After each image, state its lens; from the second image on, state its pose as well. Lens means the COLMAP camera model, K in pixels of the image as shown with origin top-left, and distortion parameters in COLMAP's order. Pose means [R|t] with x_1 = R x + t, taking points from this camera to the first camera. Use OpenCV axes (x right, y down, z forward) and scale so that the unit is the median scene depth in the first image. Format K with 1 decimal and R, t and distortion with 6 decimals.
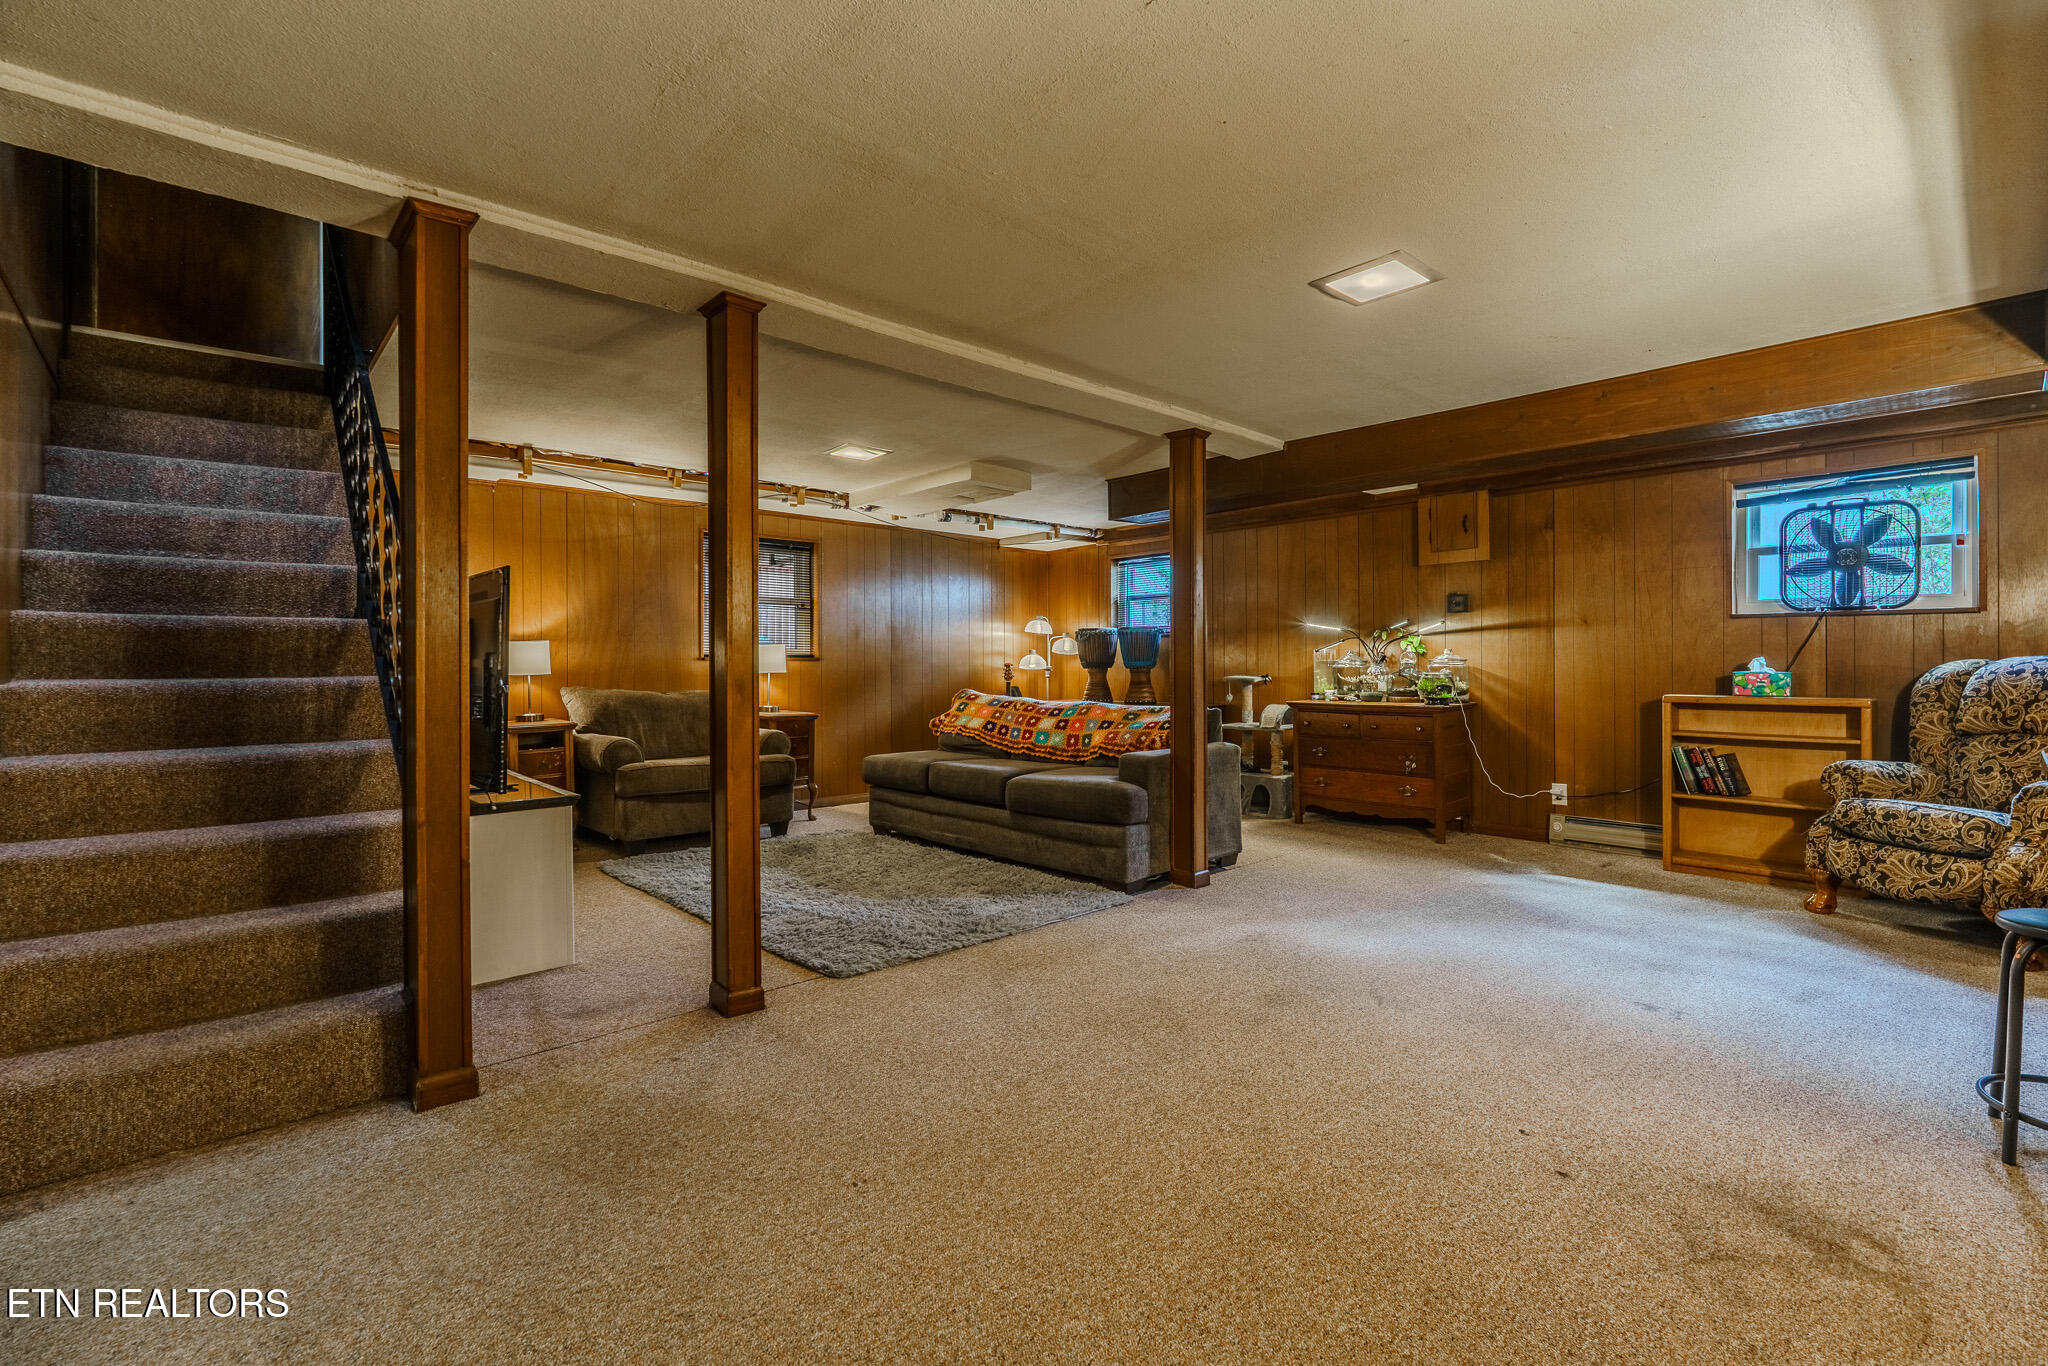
lens RADIAL K [[911.6, 0, 1012.8], [0, 911.6, 668.8], [0, 0, 1]] dist [-0.006851, 0.000673]
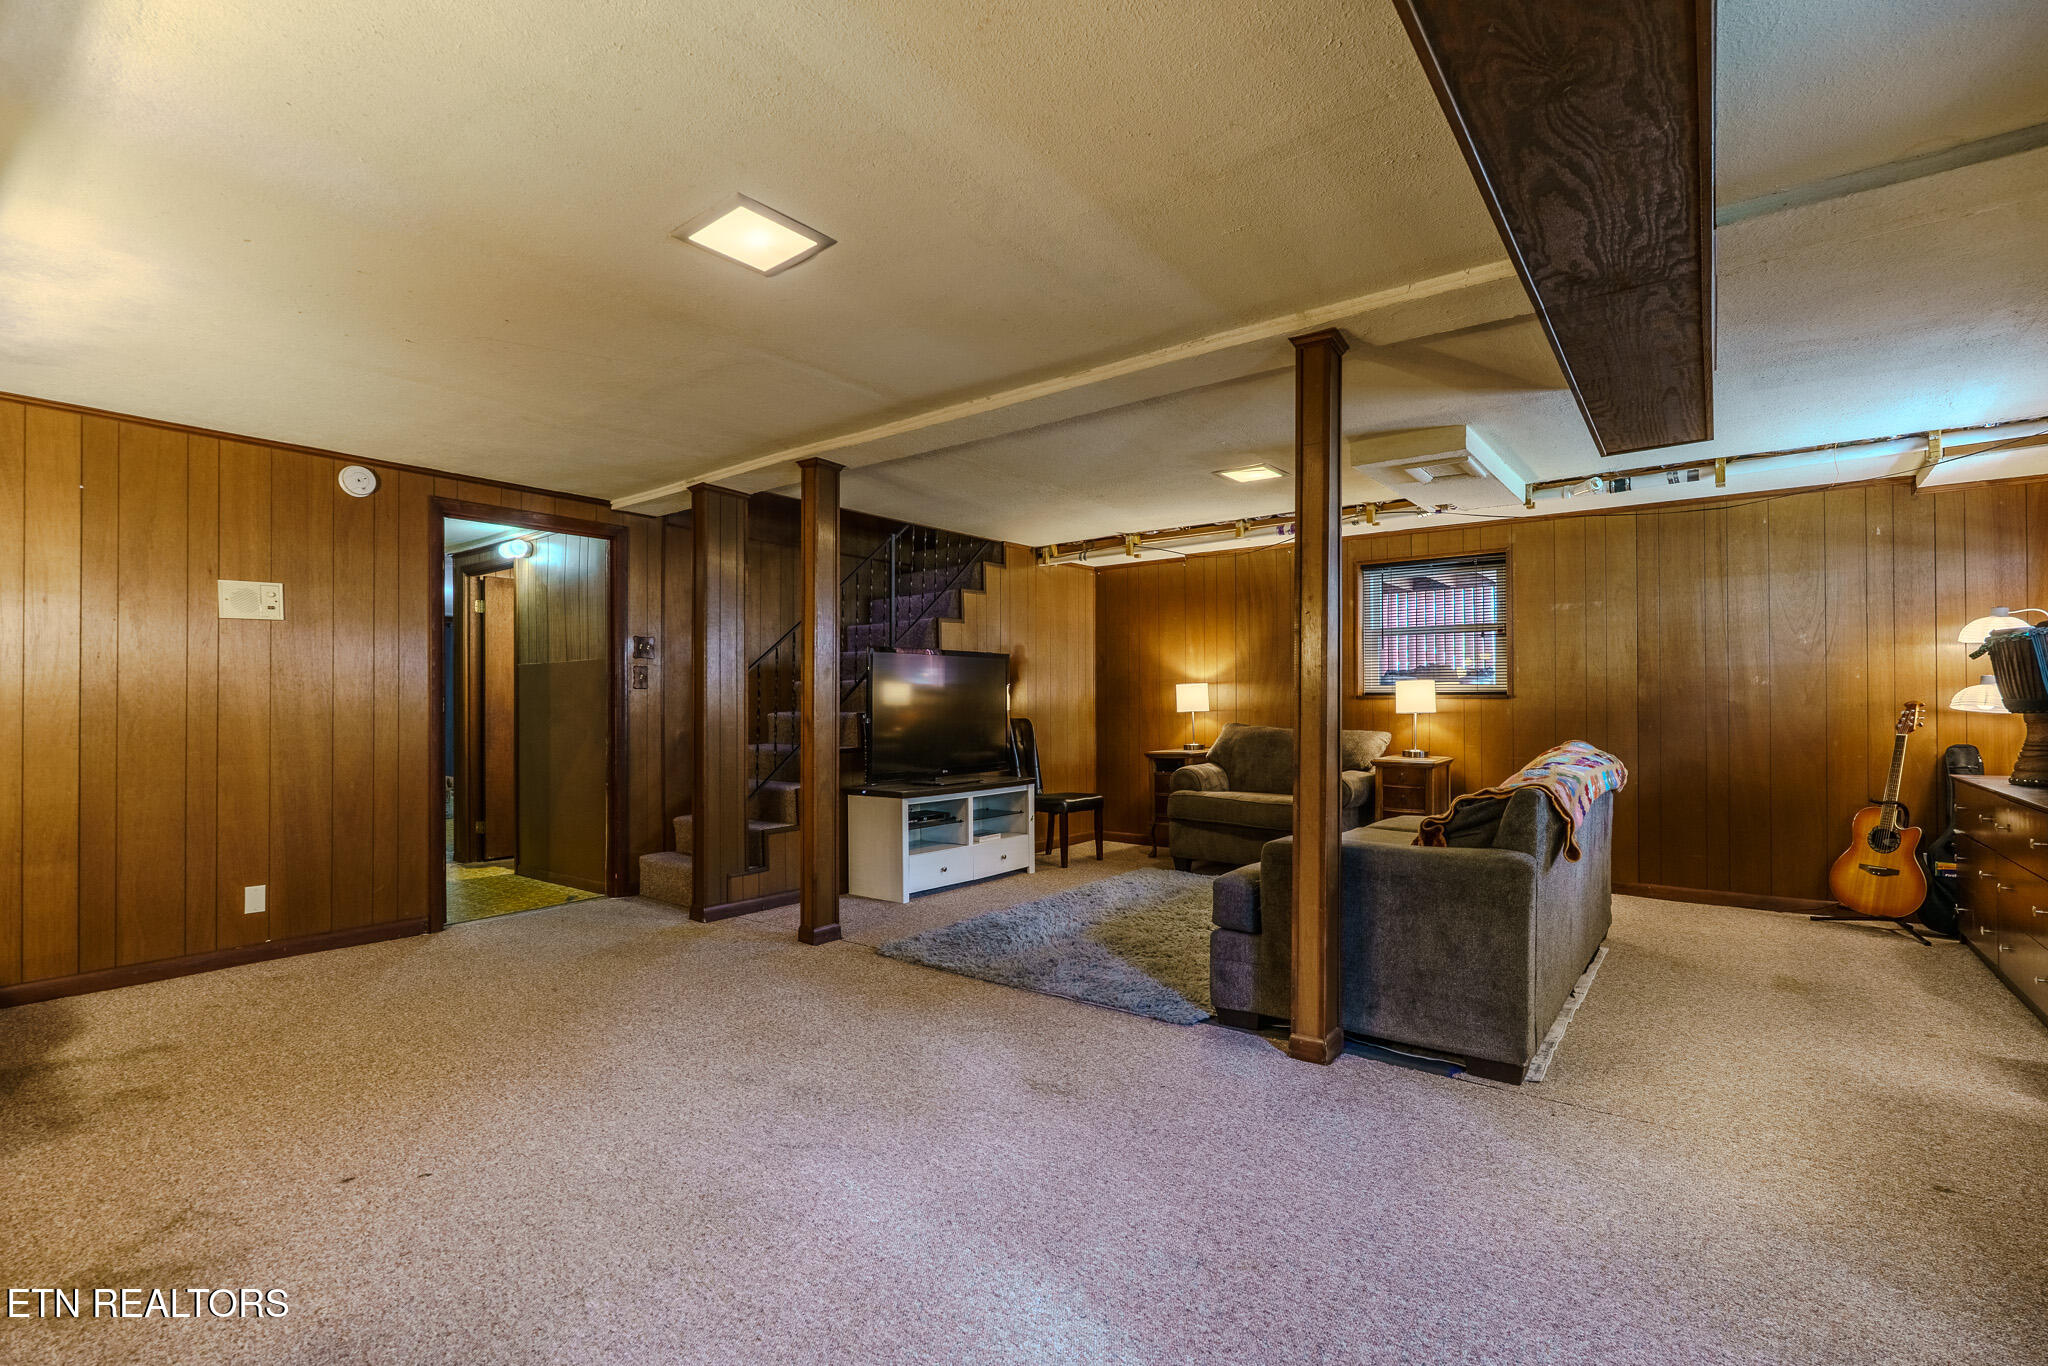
lens RADIAL K [[911.6, 0, 1013.9], [0, 911.6, 700.2], [0, 0, 1]] dist [-0.006851, 0.000673]
pose [[0.181191, -0.001638, -0.983447, 0.611146], [-0.001264, 0.999997, -0.001898, -0.006739], [0.983447, 0.001587, 0.181188, 0.531765]]
